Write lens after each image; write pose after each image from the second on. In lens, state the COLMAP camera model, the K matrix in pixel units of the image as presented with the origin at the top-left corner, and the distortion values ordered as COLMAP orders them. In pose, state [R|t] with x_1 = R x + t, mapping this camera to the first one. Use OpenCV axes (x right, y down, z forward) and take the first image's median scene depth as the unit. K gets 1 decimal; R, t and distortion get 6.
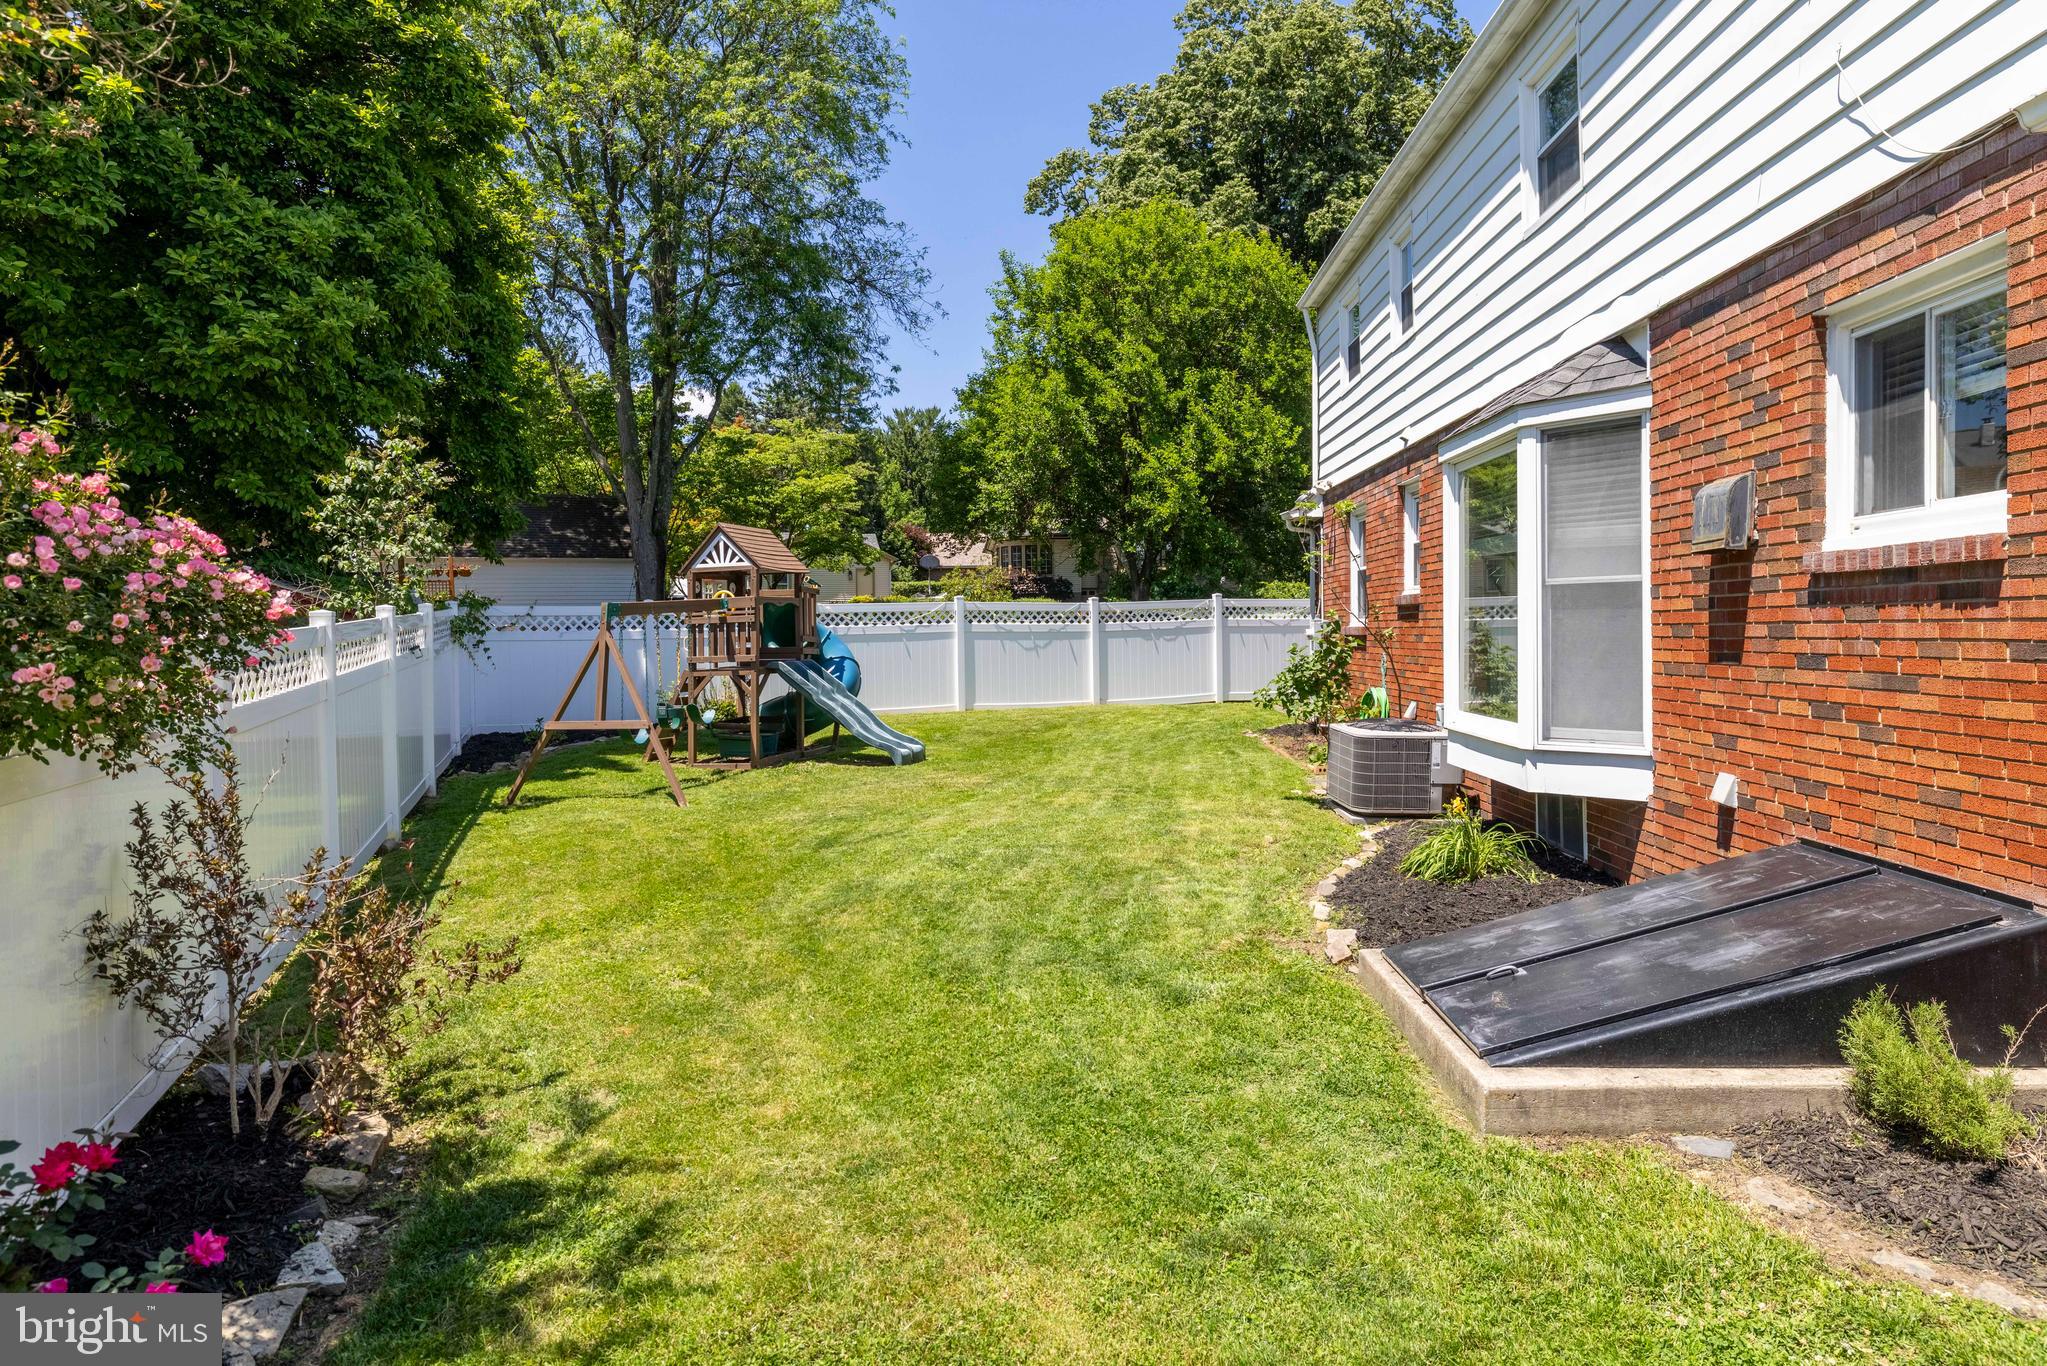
lens RADIAL K [[1155.8, 0, 1053.0], [0, 1155.8, 651.6], [0, 0, 1]] dist [0.005304, 0.000814]
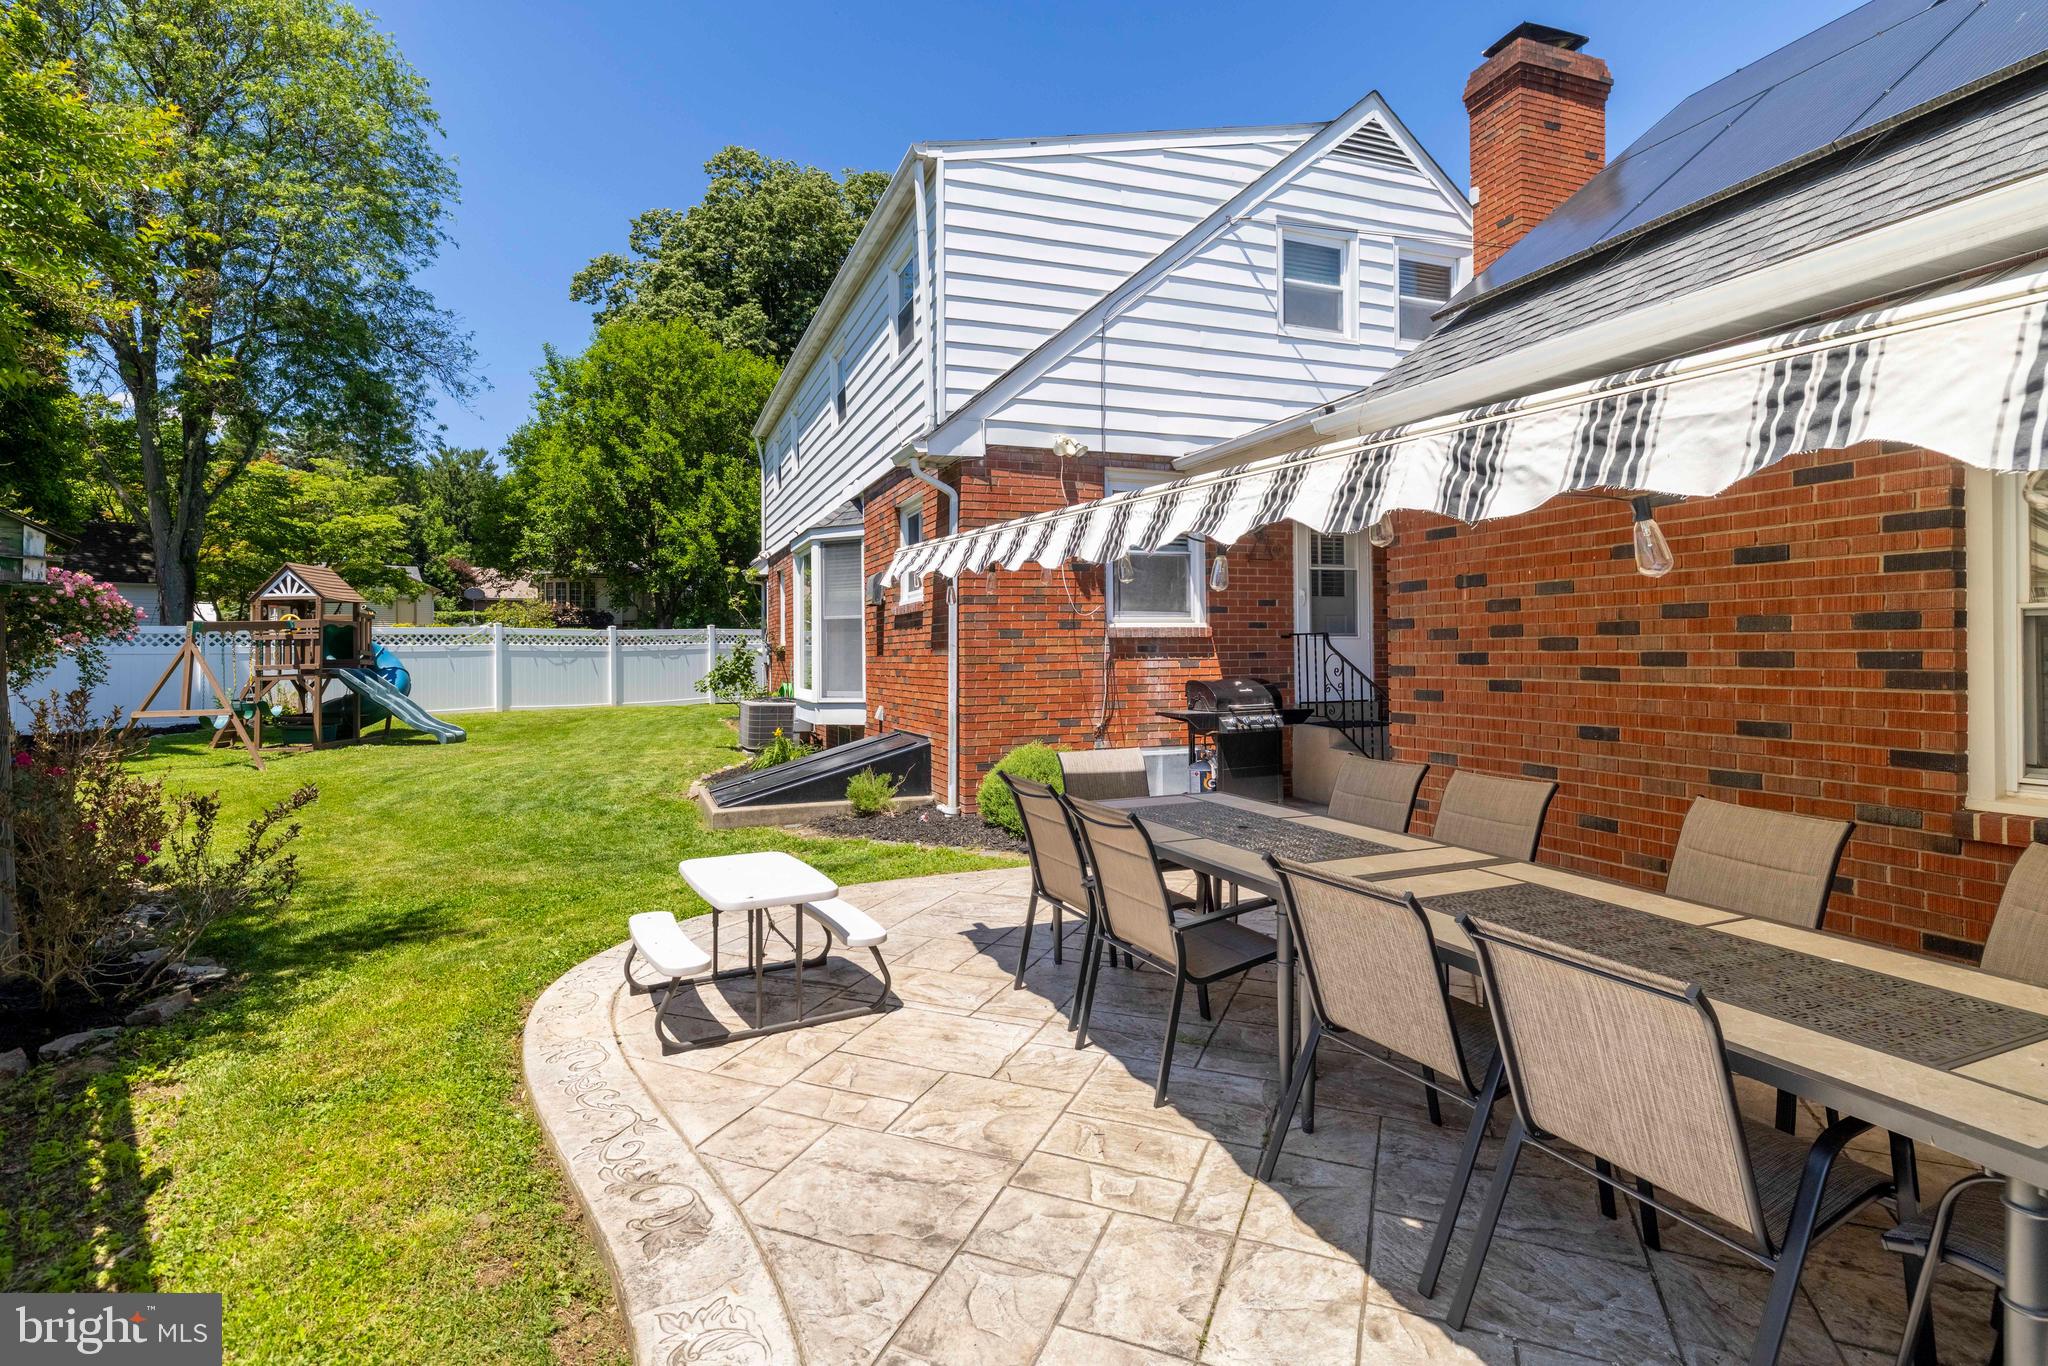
lens RADIAL K [[1004.4, 0, 1028.9], [0, 1004.4, 646.9], [0, 0, 1]] dist [0.010476, -0.000169]
pose [[0.922352, 0.008909, 0.386248, 0.022339], [0.003809, 0.999476, -0.032150, 0.012199], [-0.386332, 0.031124, 0.921834, -0.190859]]
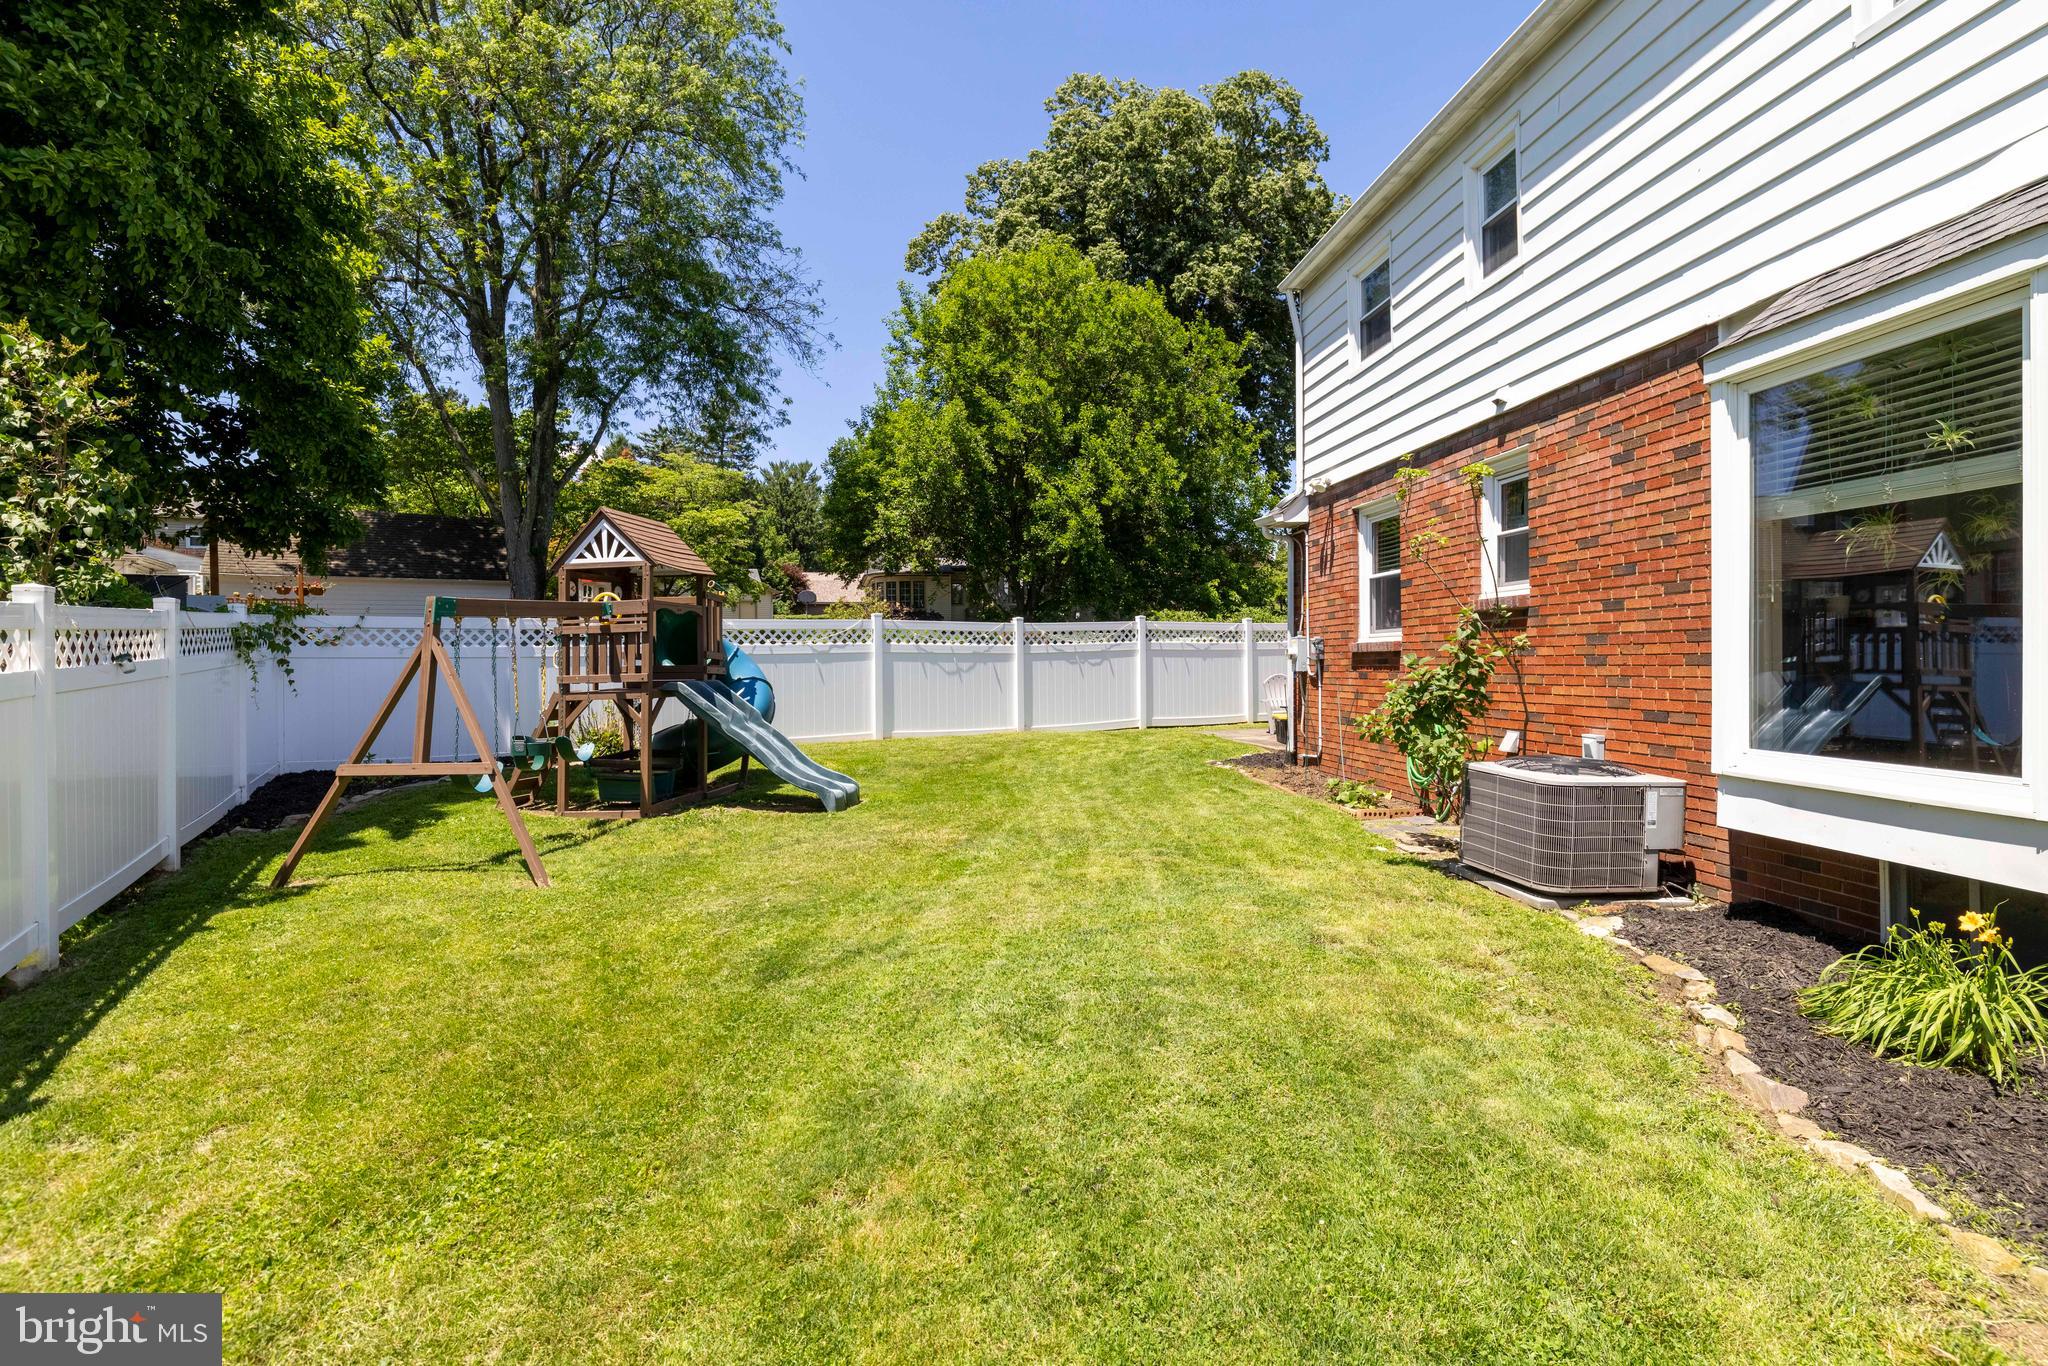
lens RADIAL K [[980.1, 0, 1028.0], [0, 980.1, 661.3], [0, 0, 1]] dist [0.000629, 0.000096]
pose [[0.991876, 0.004632, 0.127126, -0.043432], [-0.001951, 0.999773, -0.021199, 0.004273], [-0.127195, 0.020779, 0.991660, 0.154801]]
